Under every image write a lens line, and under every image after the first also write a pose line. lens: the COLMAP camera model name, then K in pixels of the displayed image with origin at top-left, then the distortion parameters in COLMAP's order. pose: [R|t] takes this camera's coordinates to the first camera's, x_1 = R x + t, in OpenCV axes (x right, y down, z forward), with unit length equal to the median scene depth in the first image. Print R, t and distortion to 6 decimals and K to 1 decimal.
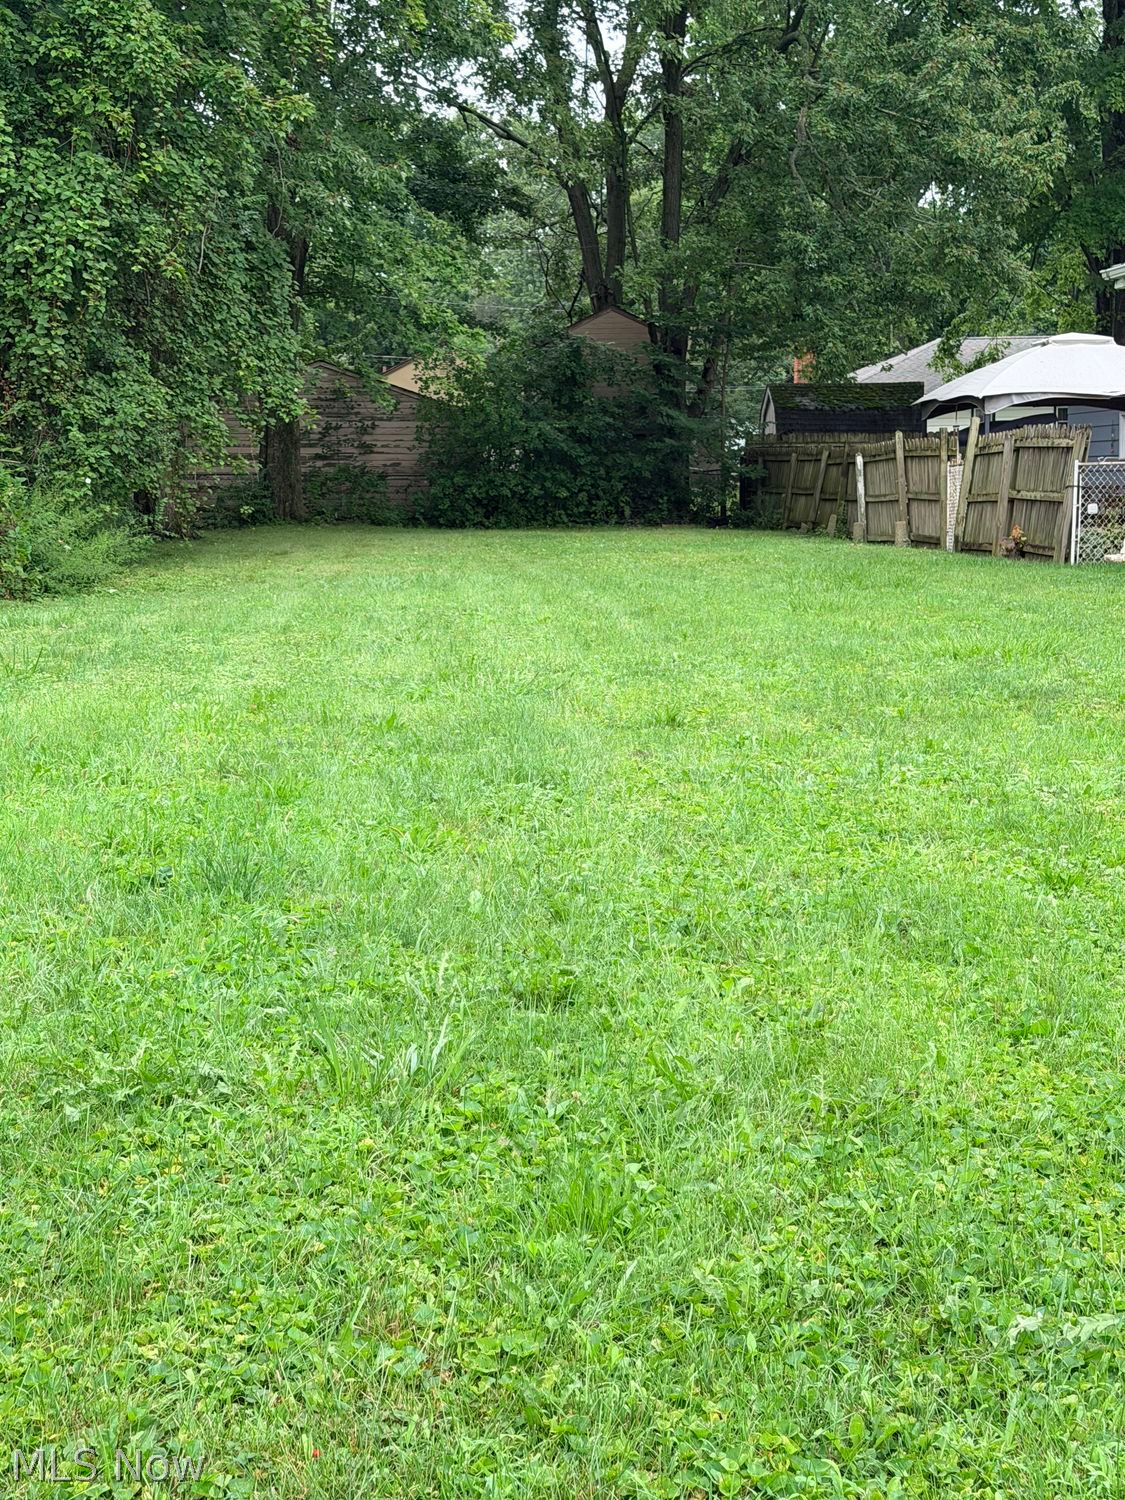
lens RADIAL K [[2074.8, 0, 562.5], [0, 2074.8, 750.0], [0, 0, 1]] dist [0.173441, -0.537005]
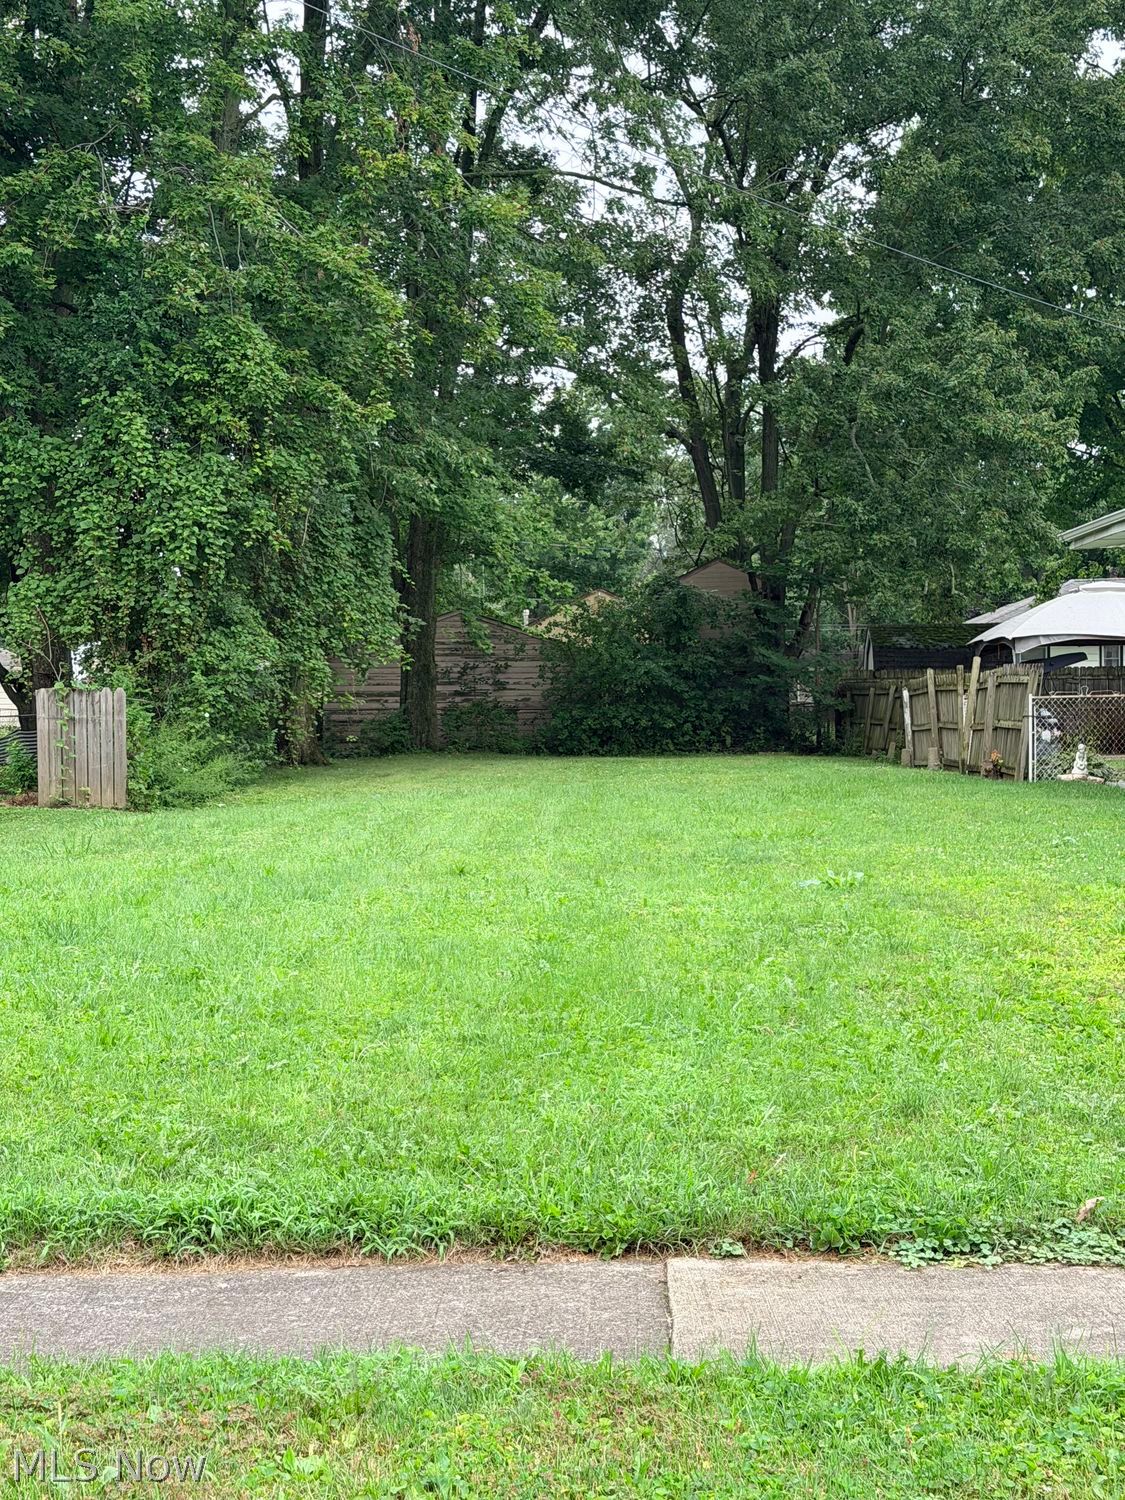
lens RADIAL K [[2050.2, 0, 562.5], [0, 2050.2, 750.0], [0, 0, 1]] dist [0.017287, -0.086191]
pose [[0.995220, -0.002817, -0.097614, 0.093540], [-0.008084, 0.993777, -0.111093, 0.021657], [0.097320, 0.111351, 0.989004, -0.150990]]
